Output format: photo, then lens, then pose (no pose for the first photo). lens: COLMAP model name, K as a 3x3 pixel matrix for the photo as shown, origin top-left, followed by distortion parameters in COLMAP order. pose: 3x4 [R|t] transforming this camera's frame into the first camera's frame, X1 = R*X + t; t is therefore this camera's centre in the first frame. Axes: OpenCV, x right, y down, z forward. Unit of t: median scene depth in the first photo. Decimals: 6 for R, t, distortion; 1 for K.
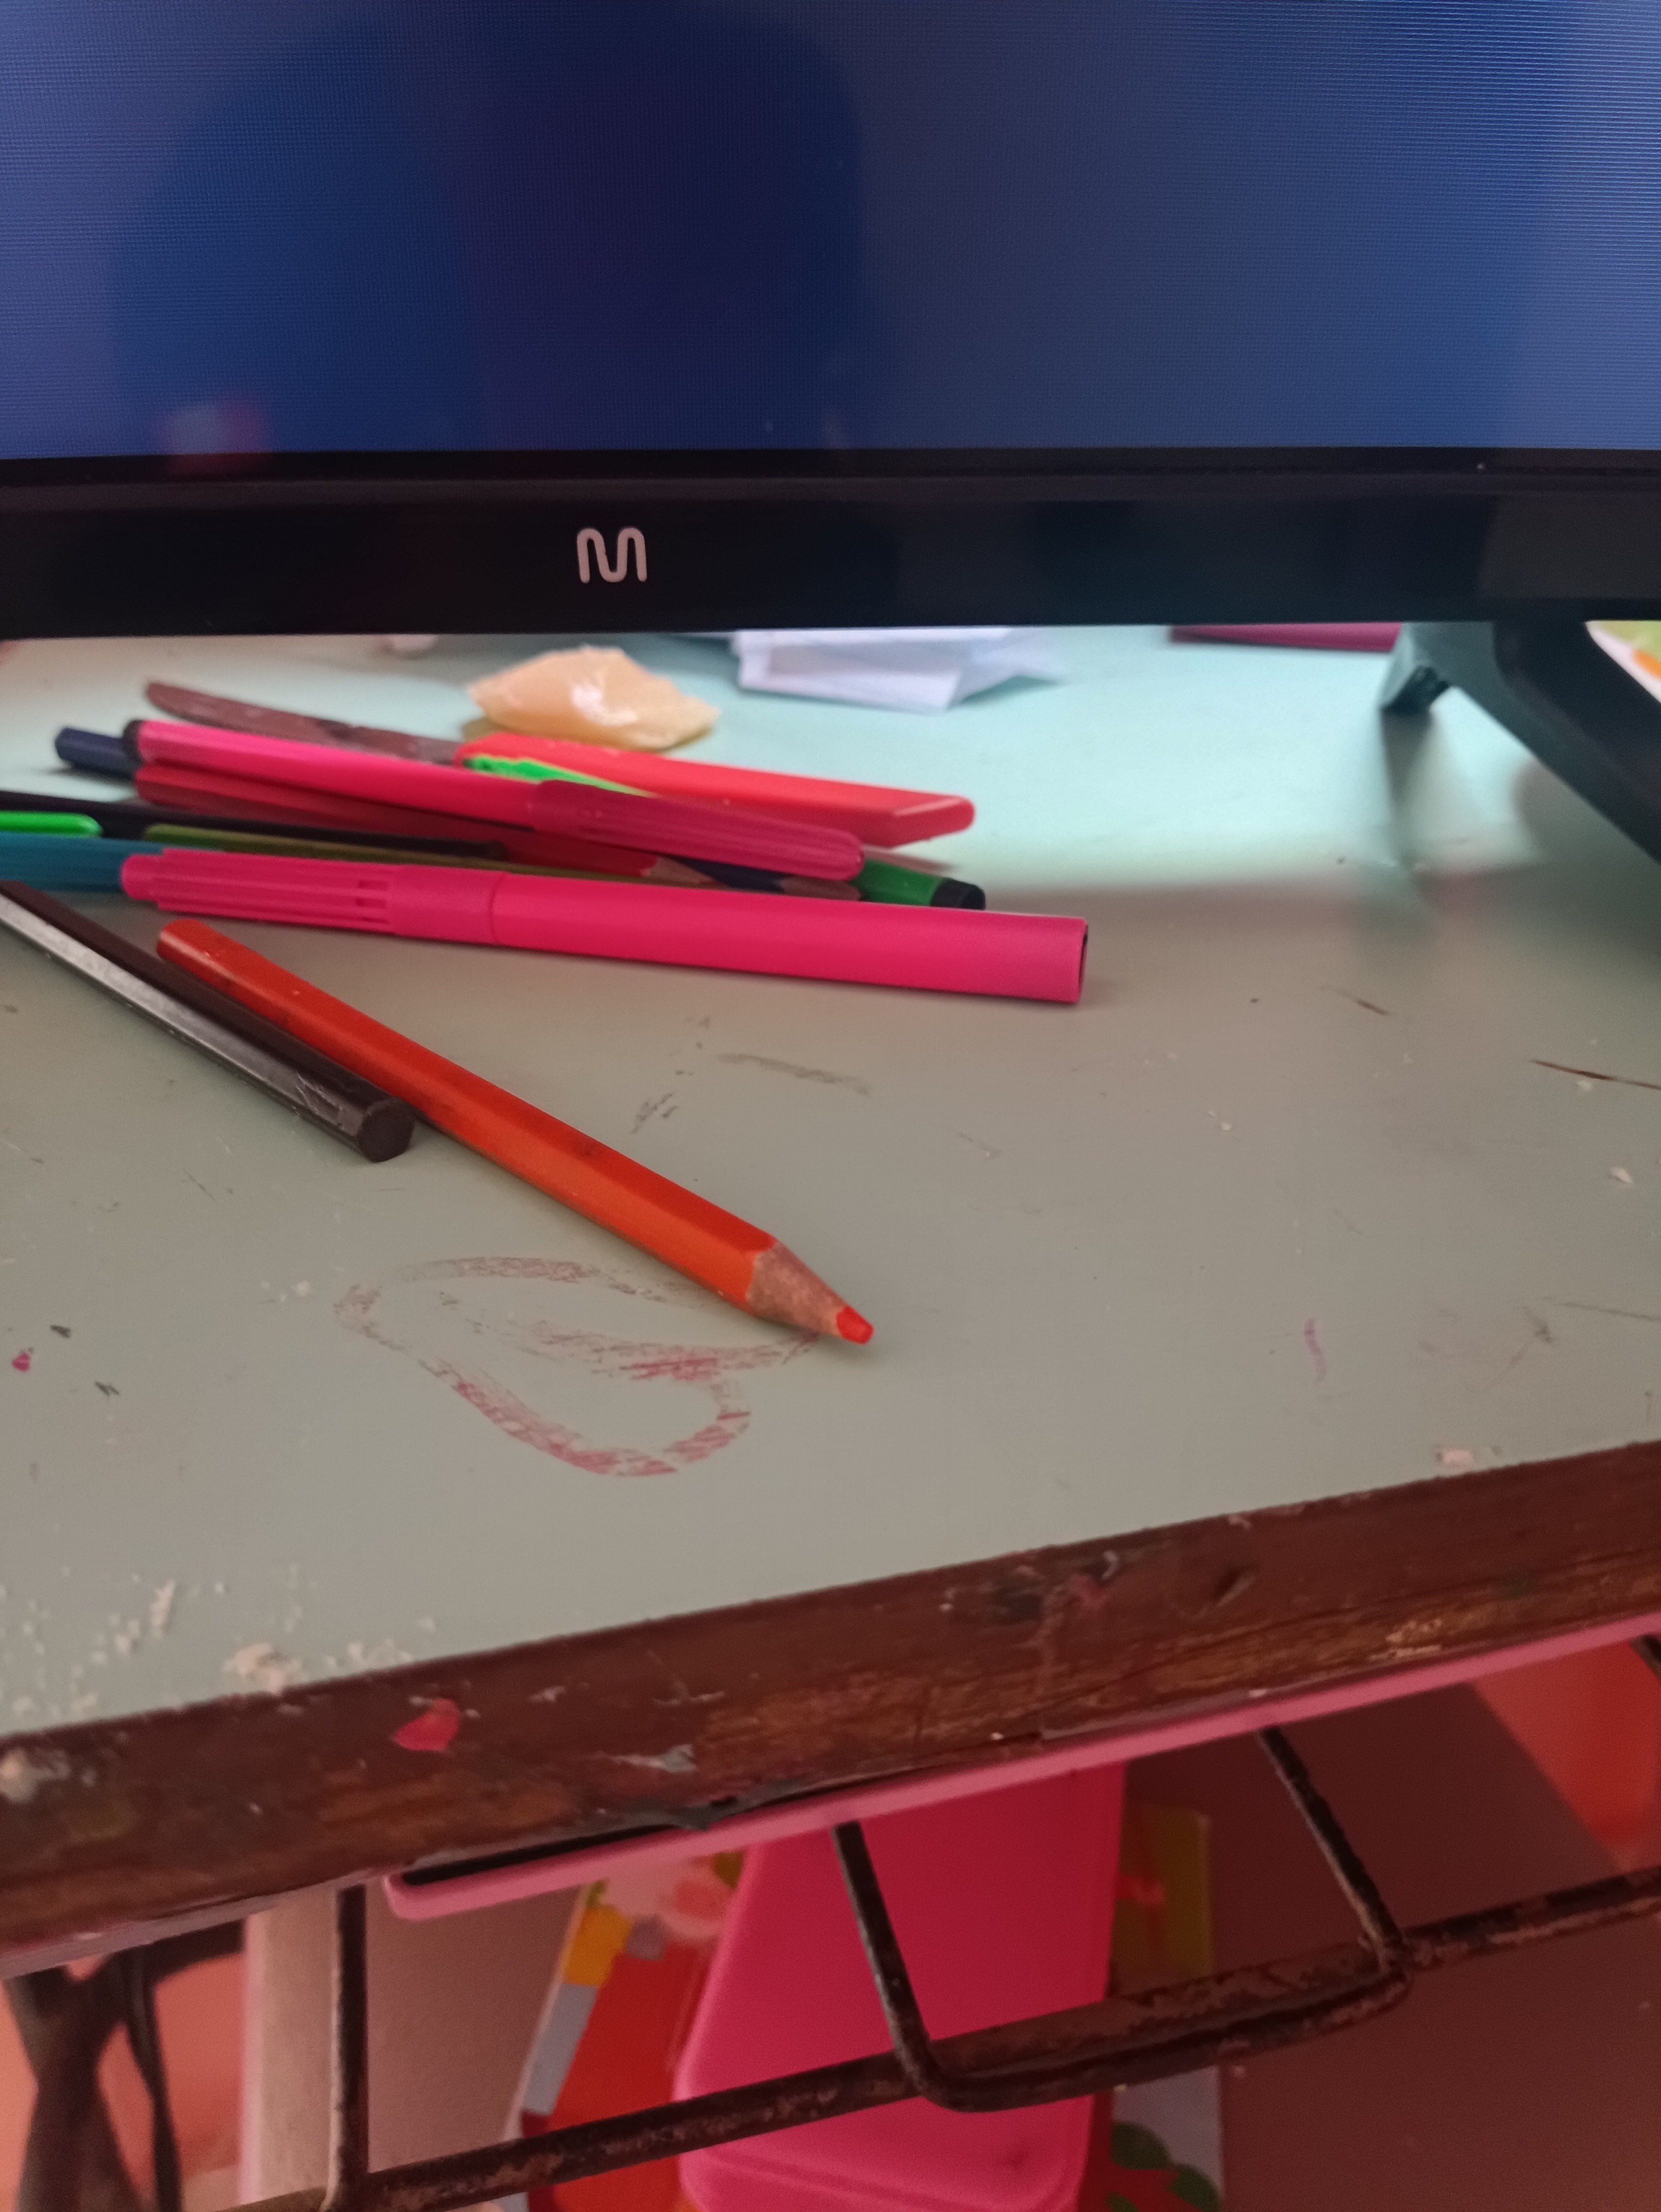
lens RADIAL K [[1681.7, 0, 830.5], [0, 1681.7, 1106.0], [0, 0, 1]] dist [0.109385, -0.176194]
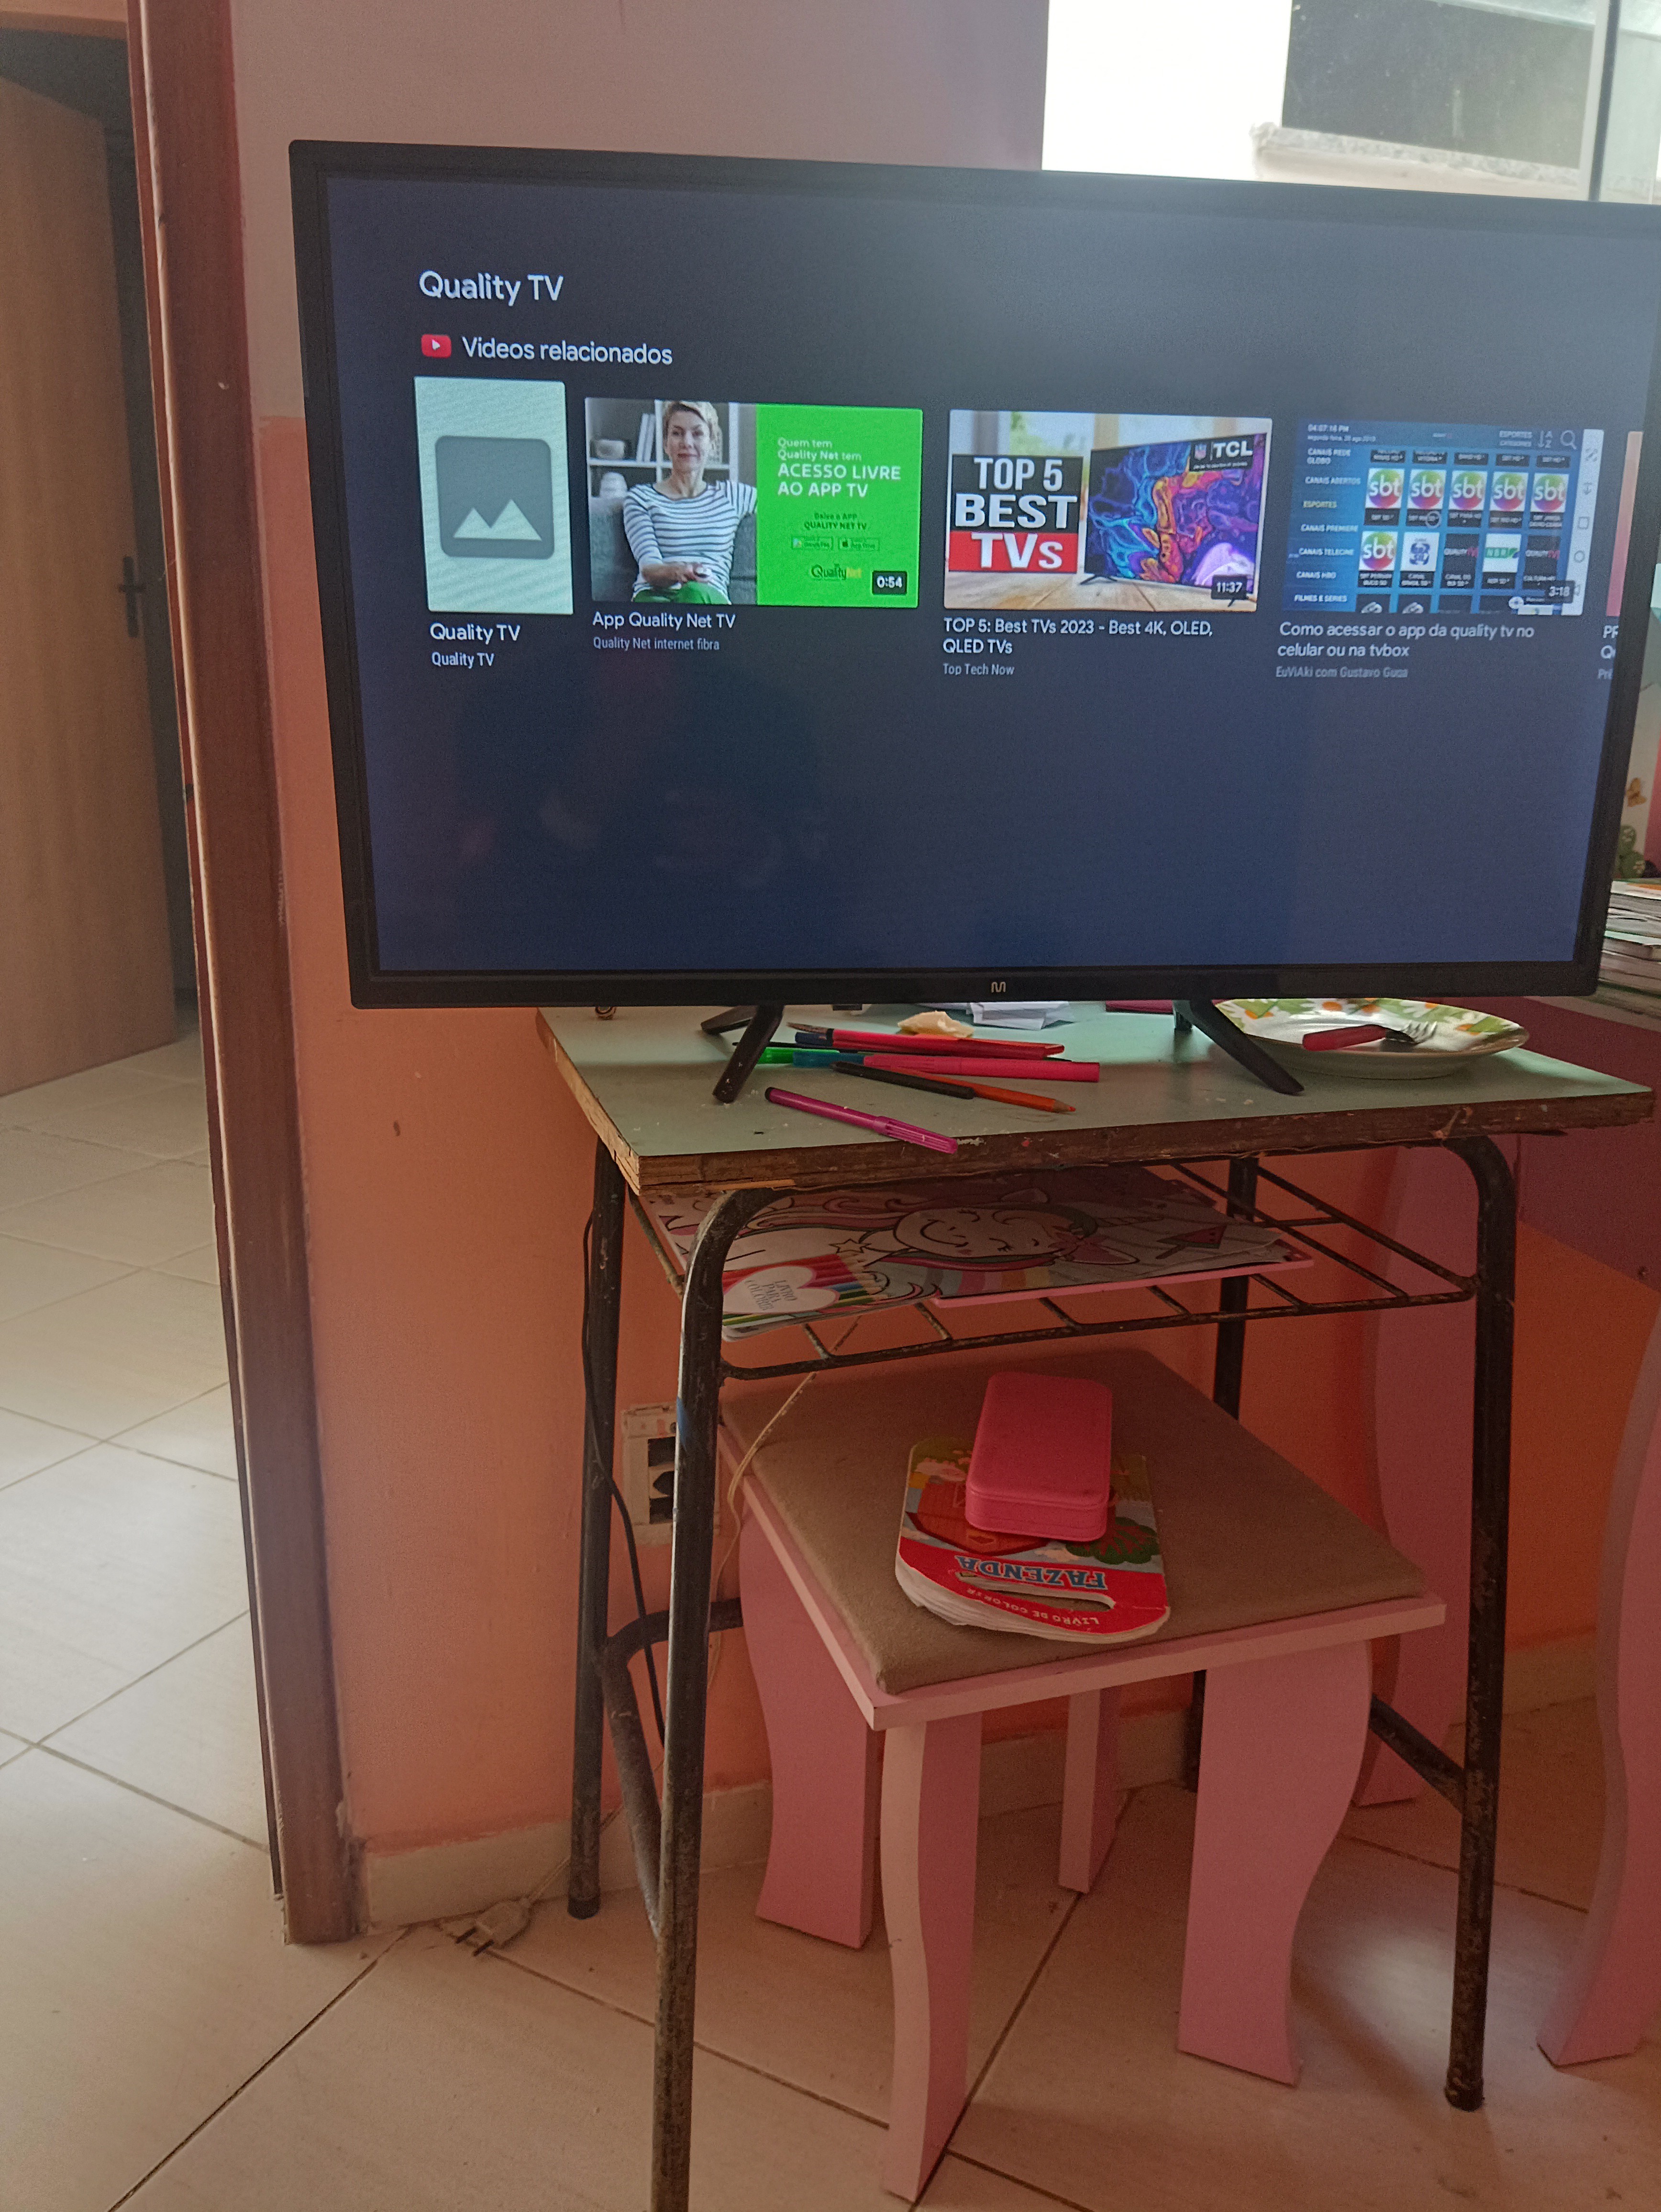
lens RADIAL K [[1685.8, 0, 830.5], [0, 1685.8, 1106.0], [0, 0, 1]] dist [0.111508, -0.177977]
pose [[0.998874, 0.000308, 0.047440, -0.536225], [0.010508, 0.973703, -0.227577, 0.700957], [-0.046262, 0.227819, 0.972604, -2.286584]]
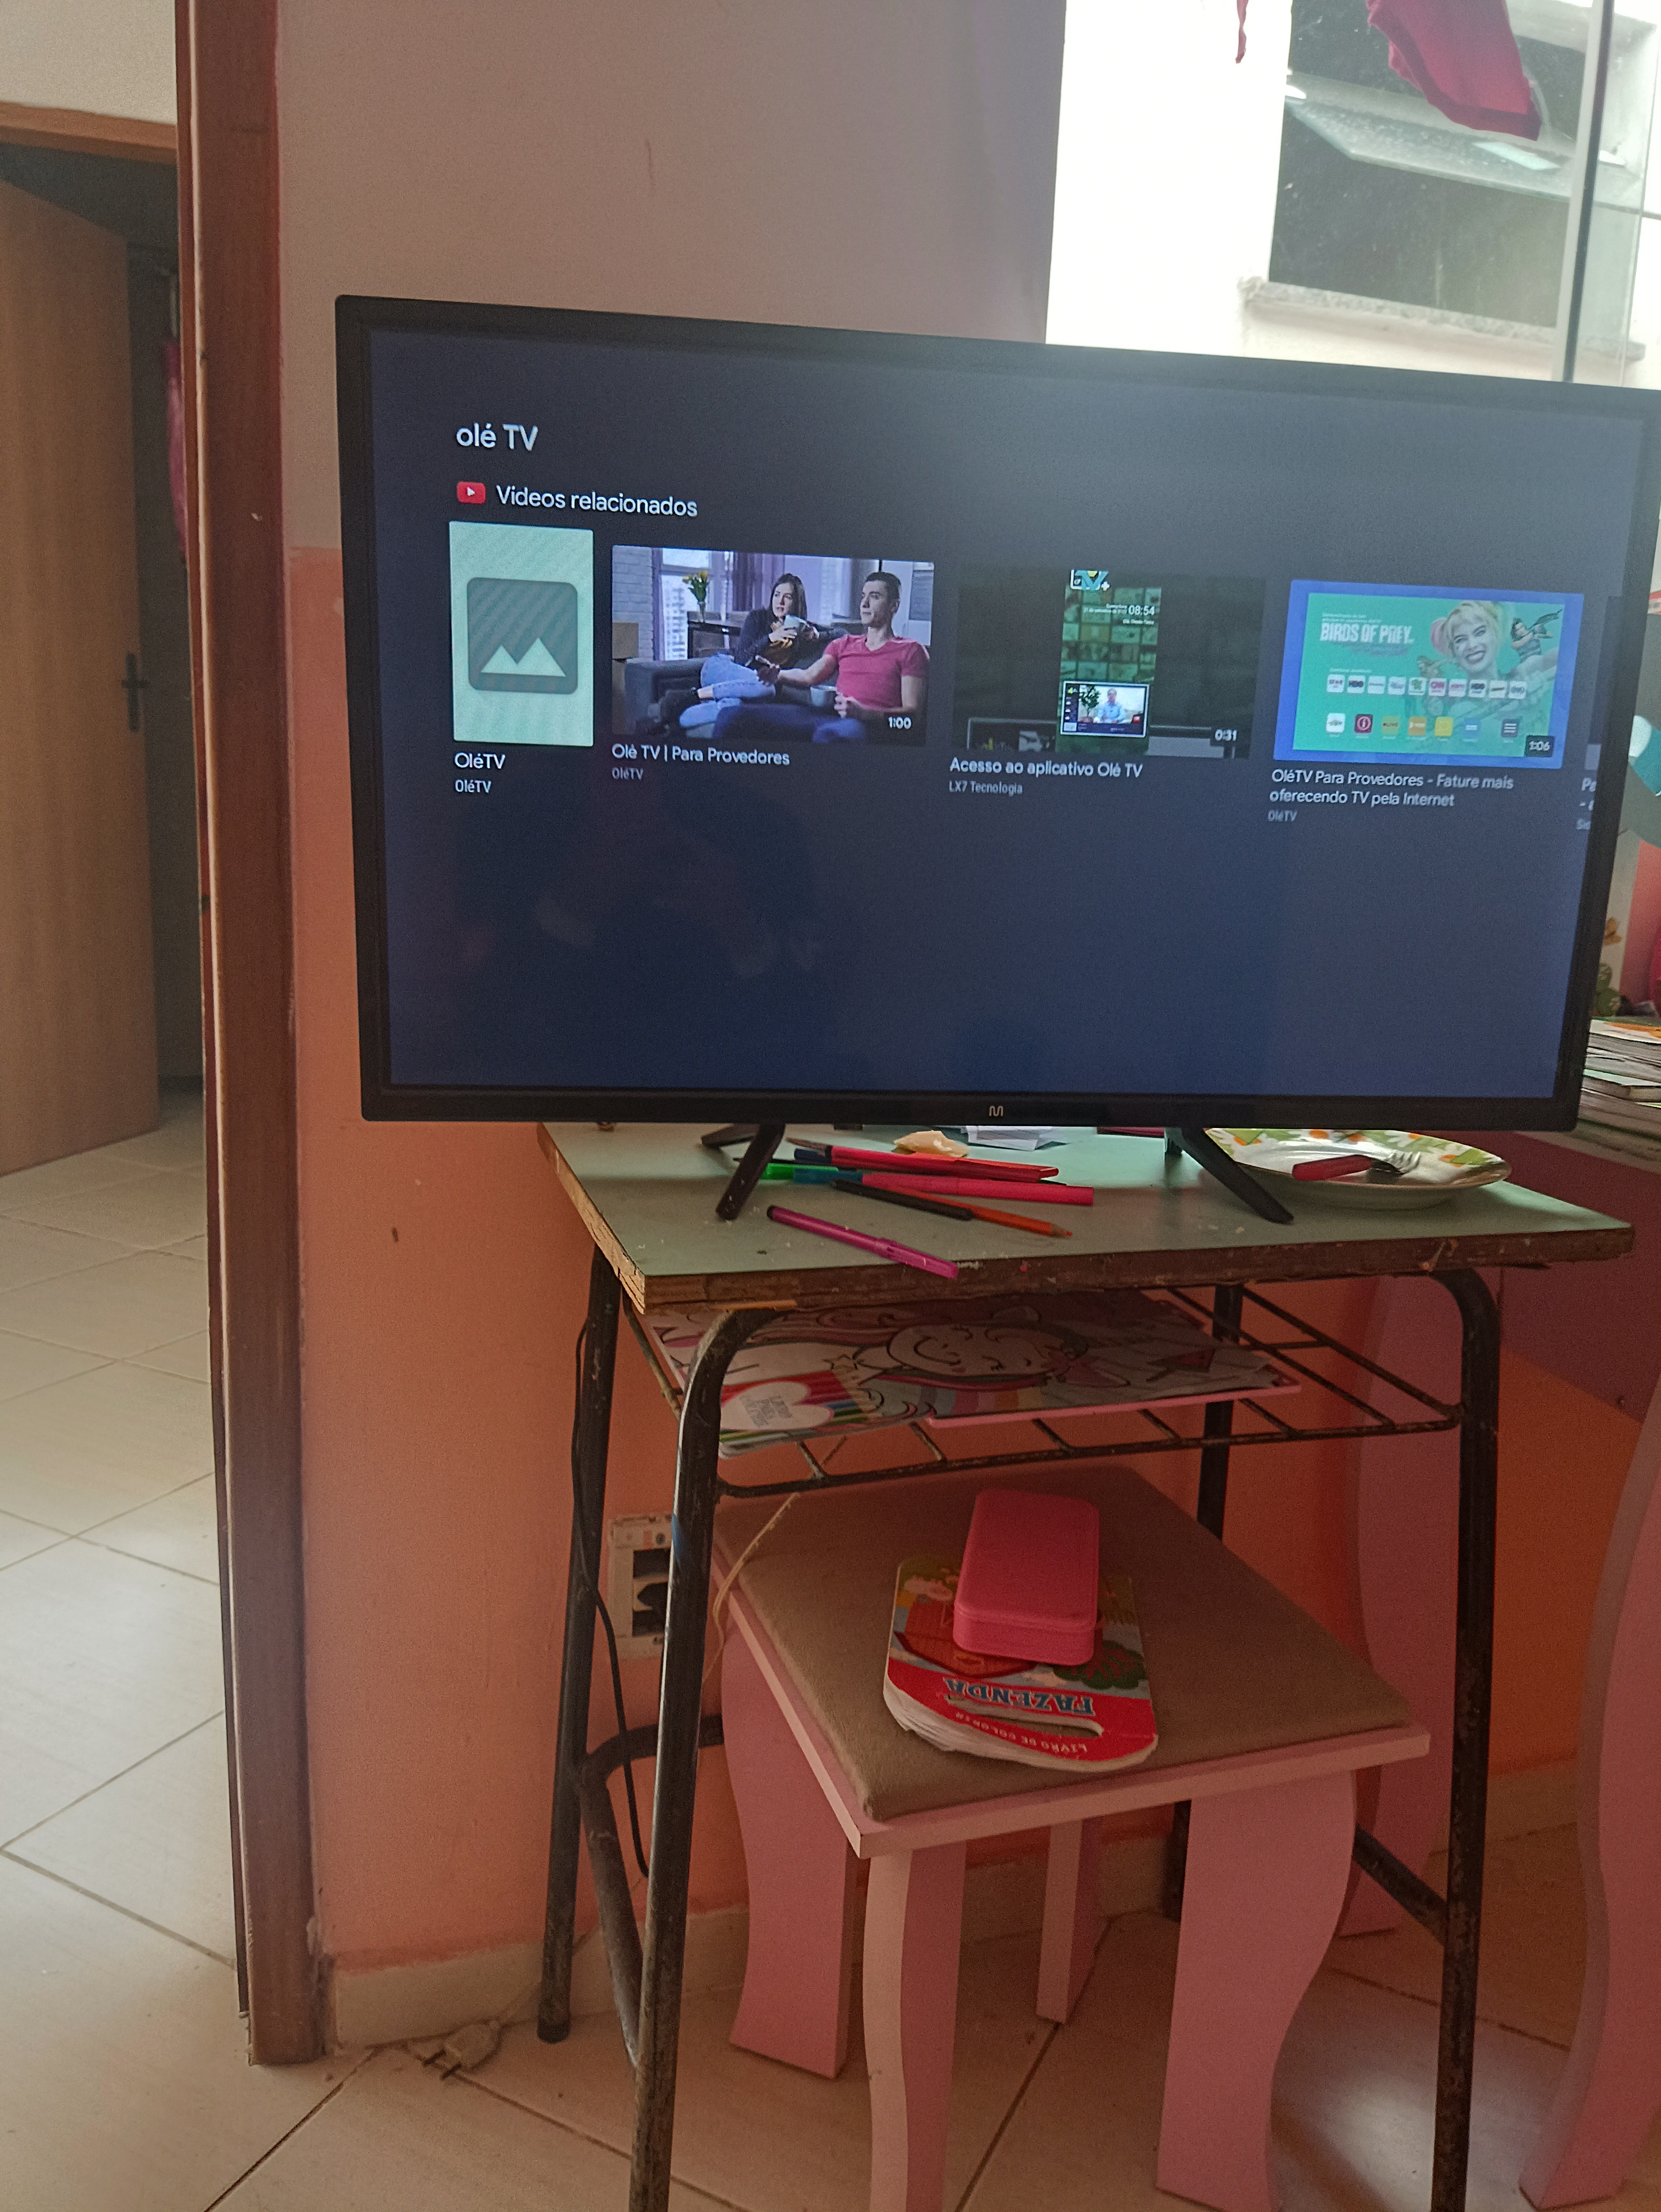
lens RADIAL K [[1681.7, 0, 830.5], [0, 1681.7, 1106.0], [0, 0, 1]] dist [0.109385, -0.176194]
pose [[0.997874, 0.024436, 0.060422, -0.582791], [-0.006371, 0.959191, -0.282688, 0.672024], [-0.064864, 0.281702, 0.957307, -2.344079]]
